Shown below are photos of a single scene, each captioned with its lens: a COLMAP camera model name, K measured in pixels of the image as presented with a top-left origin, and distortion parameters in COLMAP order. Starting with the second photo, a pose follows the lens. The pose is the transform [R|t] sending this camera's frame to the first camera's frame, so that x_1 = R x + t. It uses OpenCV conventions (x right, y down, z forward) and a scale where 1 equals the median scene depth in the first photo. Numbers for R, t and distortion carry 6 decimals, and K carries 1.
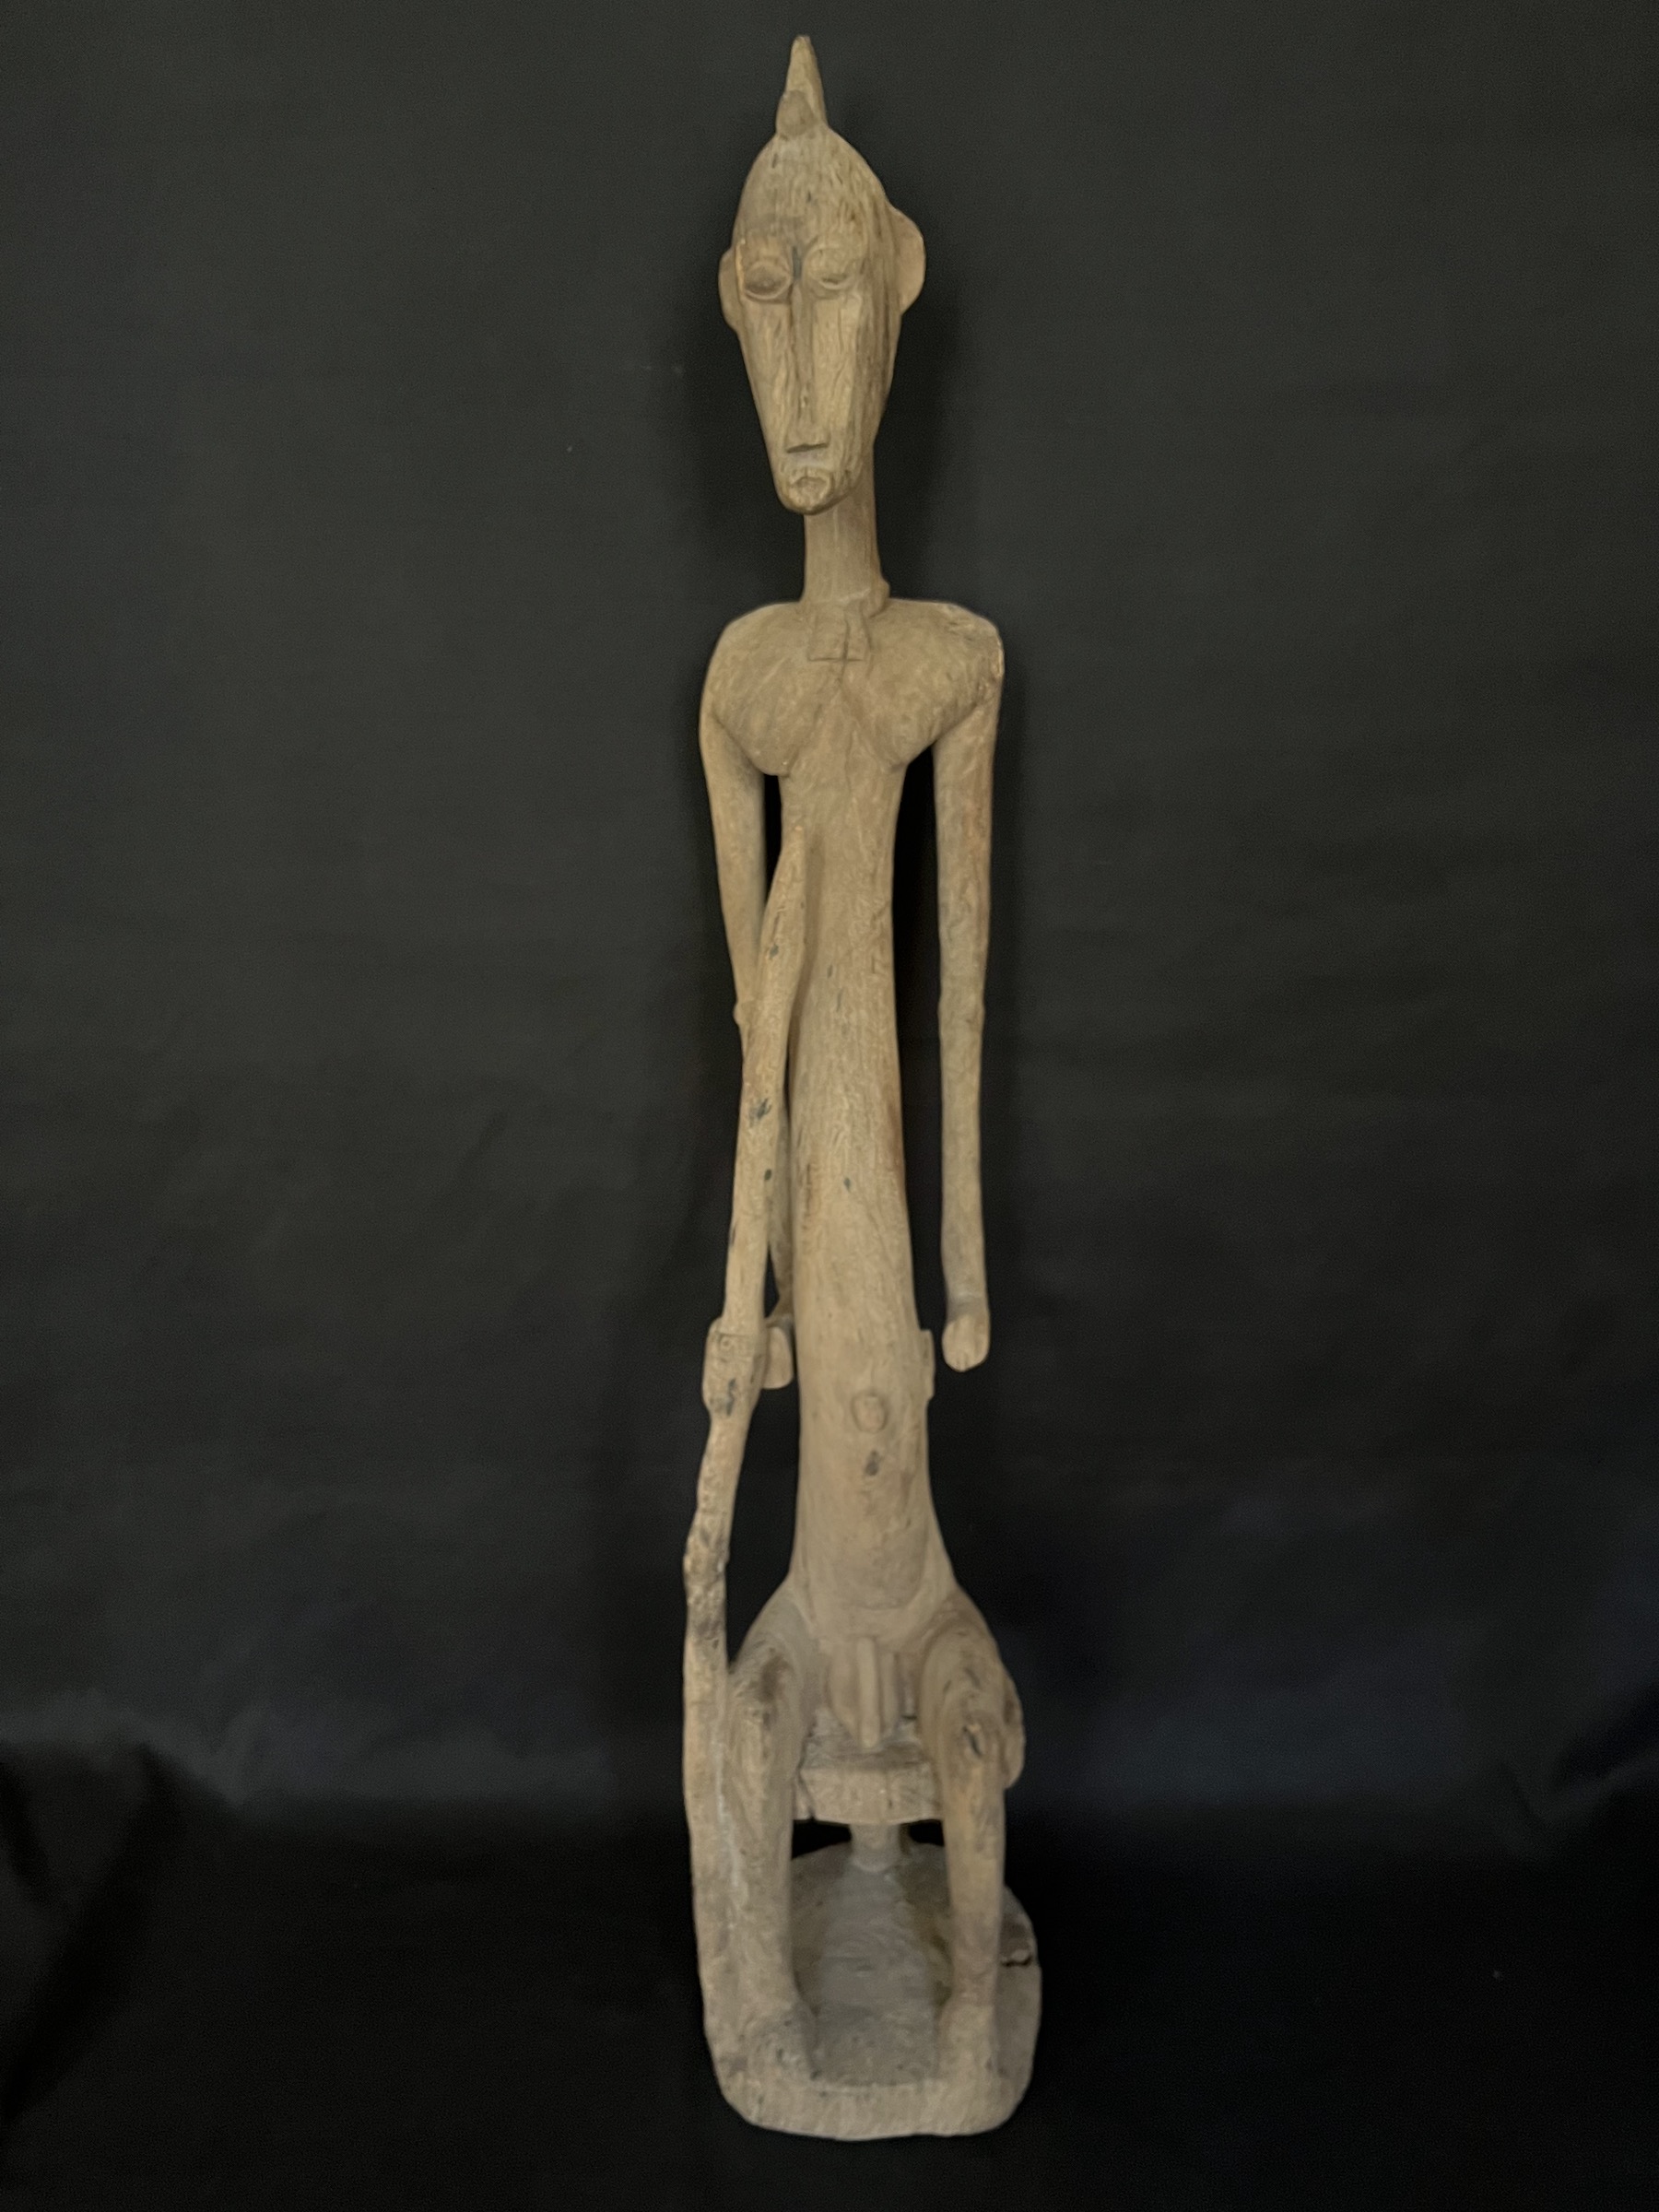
lens RADIAL K [[1720.2, 0, 829.5], [0, 1720.2, 1106.0], [0, 0, 1]] dist [0.000816, 0.001464]
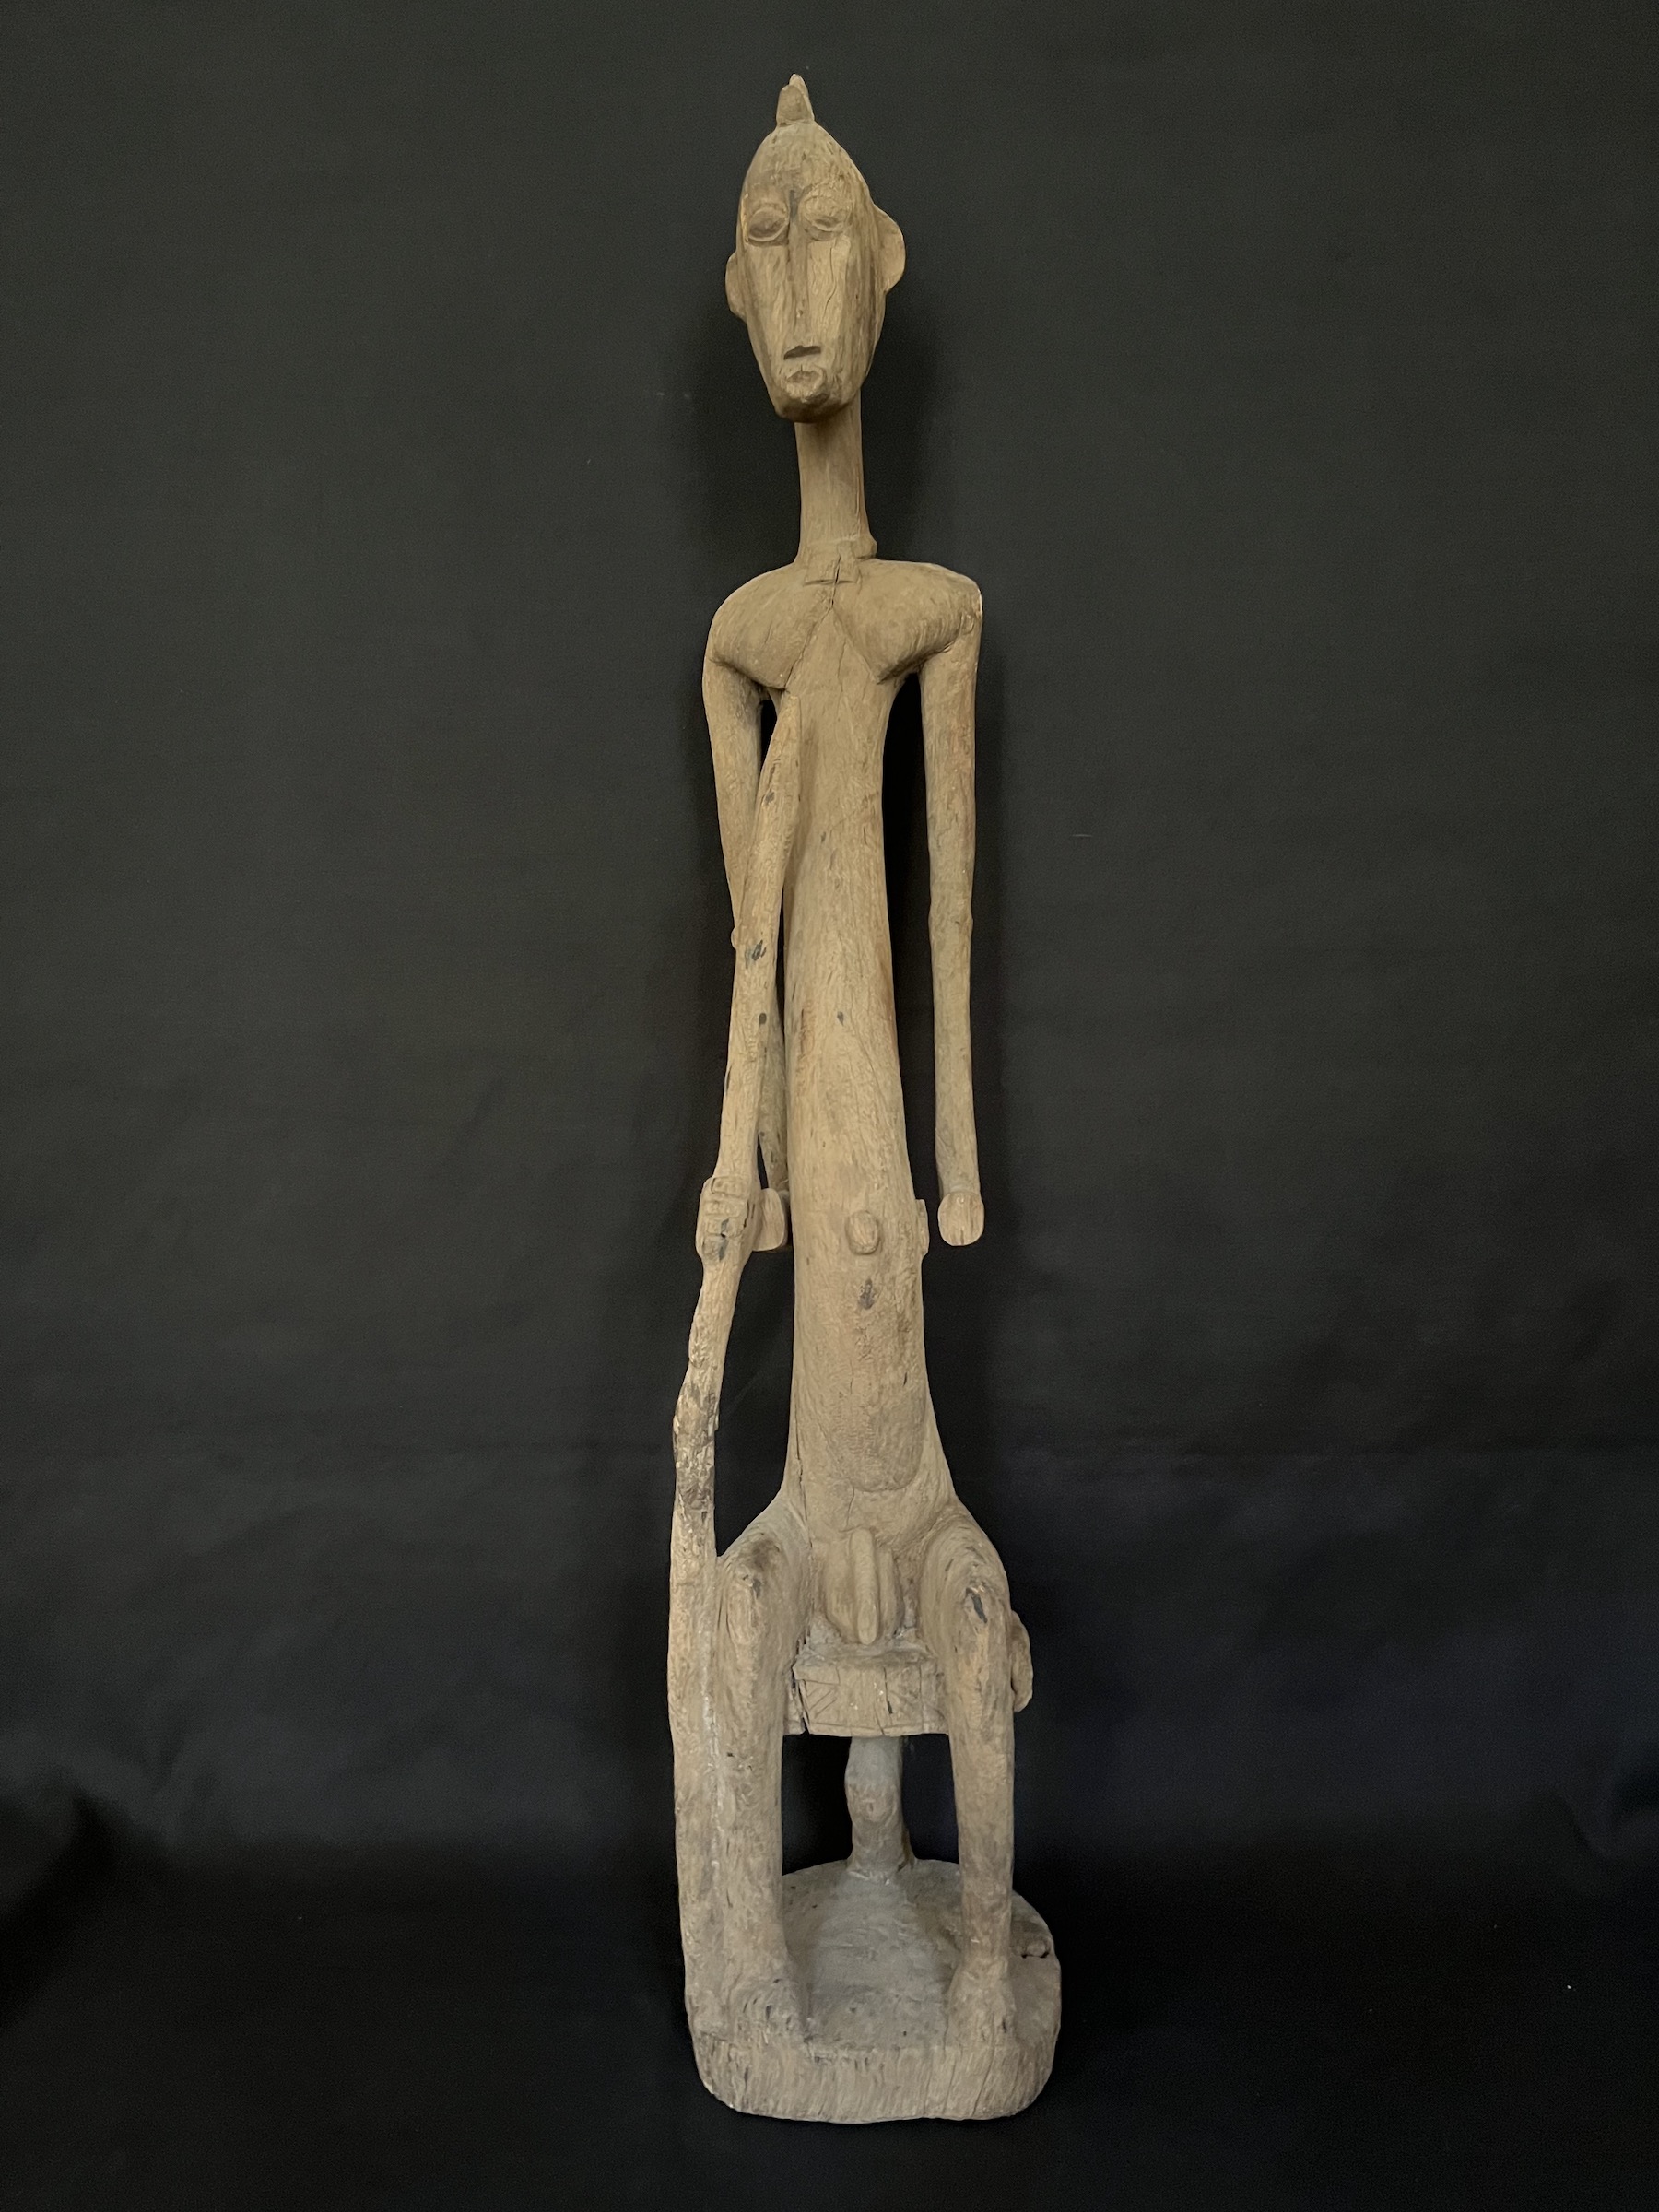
lens RADIAL K [[1709.7, 0, 829.5], [0, 1709.7, 1106.0], [0, 0, 1]] dist [0.009223, 0.004355]
pose [[0.999994, -0.001396, 0.003018, 0.000589], [0.002079, 0.970866, -0.239615, 0.321338], [-0.002596, 0.239620, 0.970863, 0.030029]]
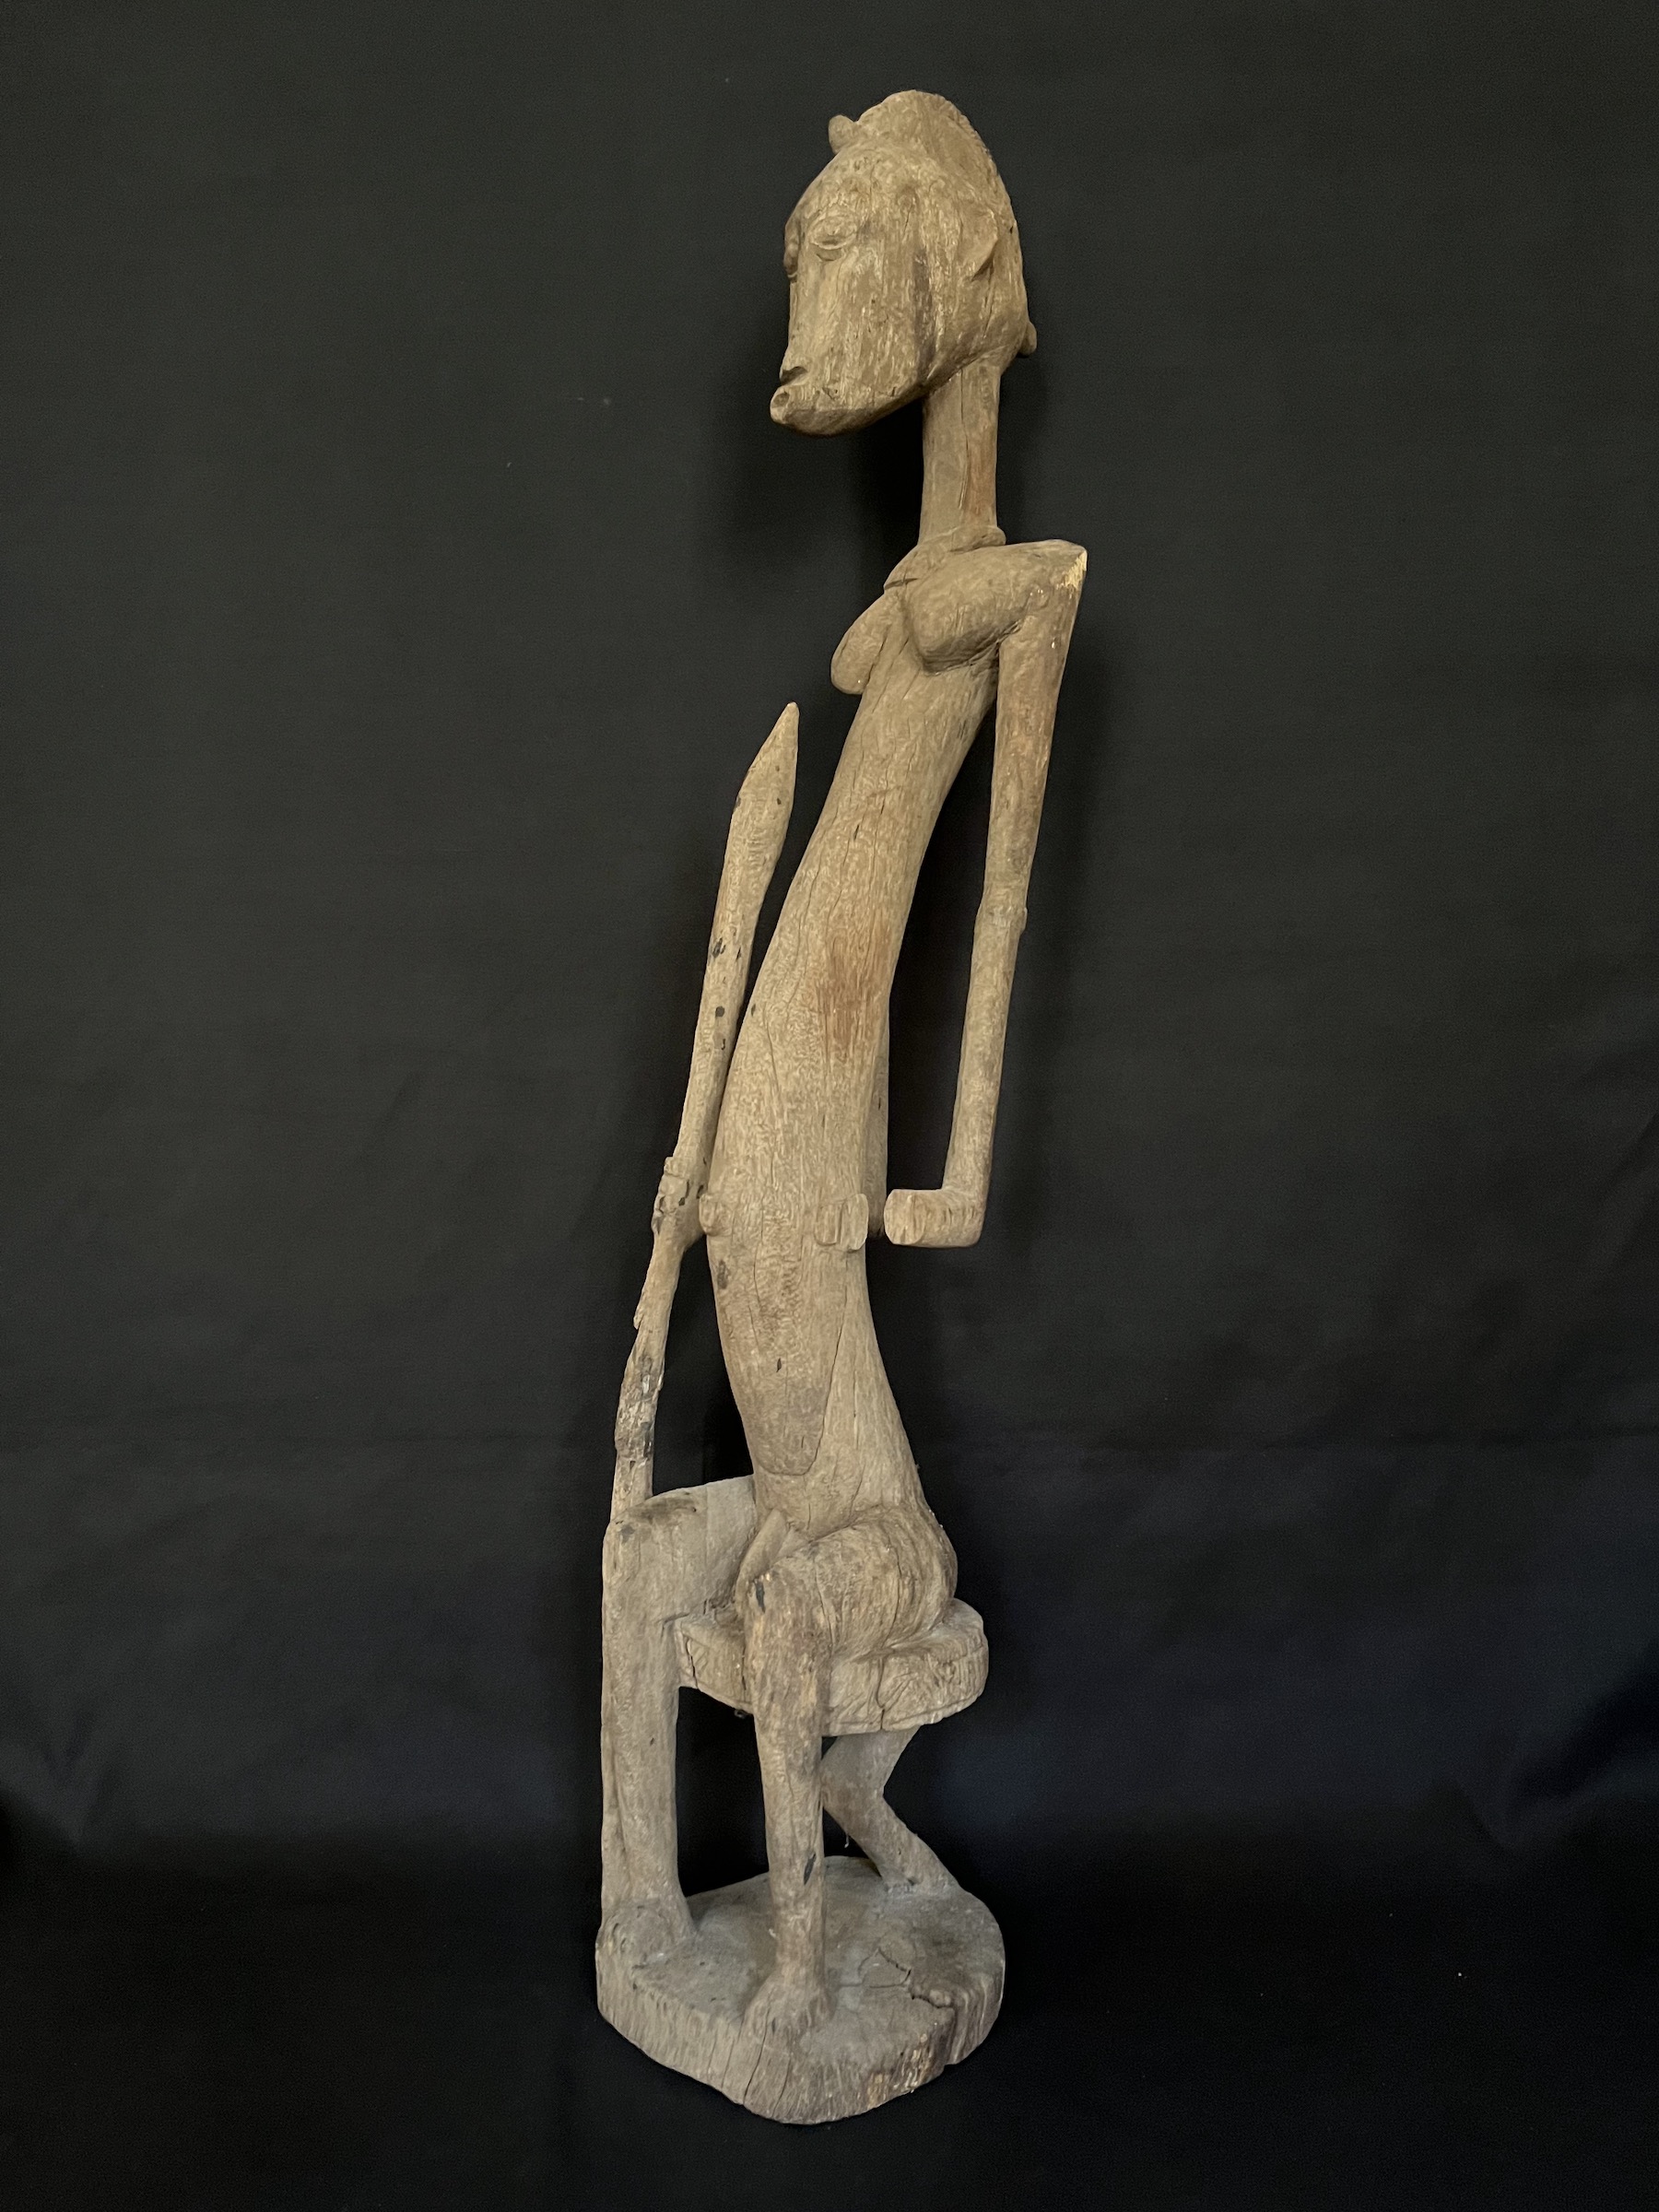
lens RADIAL K [[1709.7, 0, 829.5], [0, 1709.7, 1106.0], [0, 0, 1]] dist [0.009223, 0.004355]
pose [[0.747484, 0.029440, -0.663628, 0.706290], [-0.199265, 0.962948, -0.181725, 0.269745], [0.633689, 0.268074, 0.725654, 0.269171]]
